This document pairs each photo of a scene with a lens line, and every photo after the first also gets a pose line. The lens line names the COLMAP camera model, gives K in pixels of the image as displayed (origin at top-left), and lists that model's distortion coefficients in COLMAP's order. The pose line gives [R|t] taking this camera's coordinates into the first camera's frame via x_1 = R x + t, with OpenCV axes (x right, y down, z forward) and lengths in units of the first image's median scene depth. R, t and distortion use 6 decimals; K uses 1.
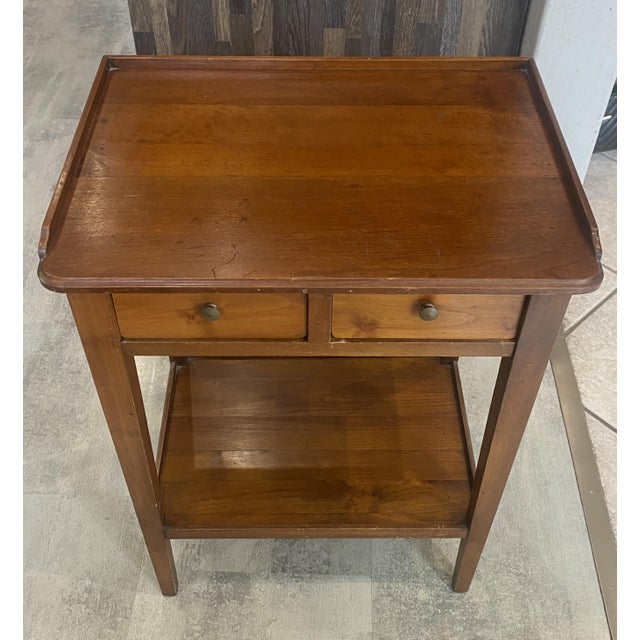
lens RADIAL K [[785.1, 0, 316.7], [0, 785.1, 277.7], [0, 0, 1]] dist [0.015048, -0.025684]
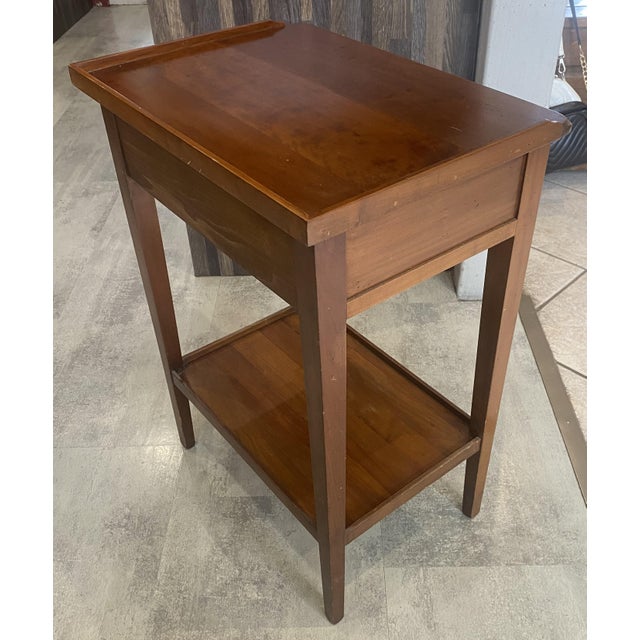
lens RADIAL K [[691.5, 0, 328.3], [0, 691.5, 314.9], [0, 0, 1]] dist [0.048218, -0.102660]
pose [[0.998759, -0.049359, 0.006709, 0.003790], [0.049808, 0.991450, -0.120610, 0.245476], [-0.000699, 0.120795, 0.992677, -0.020025]]
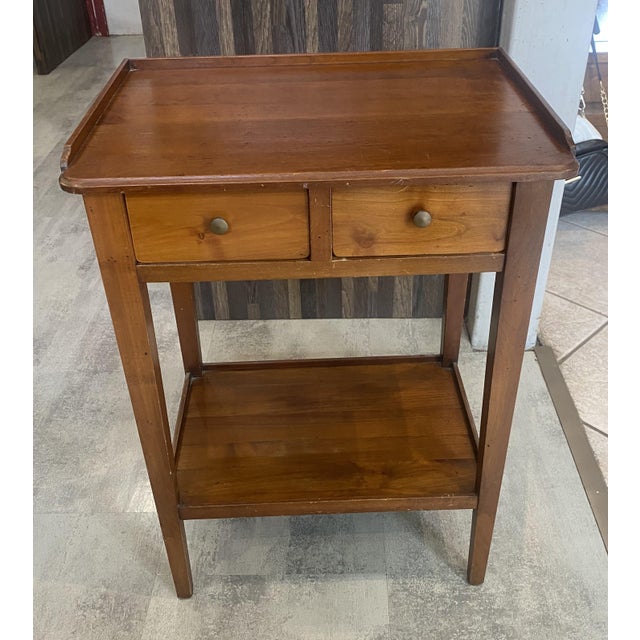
lens RADIAL K [[722.8, 0, 324.9], [0, 722.8, 300.8], [0, 0, 1]] dist [0.011670, -0.021766]
pose [[0.999295, -0.037408, 0.003161, 0.001554], [0.037329, 0.981172, -0.189493, 0.213907], [0.003987, 0.189478, 0.981877, 0.029741]]
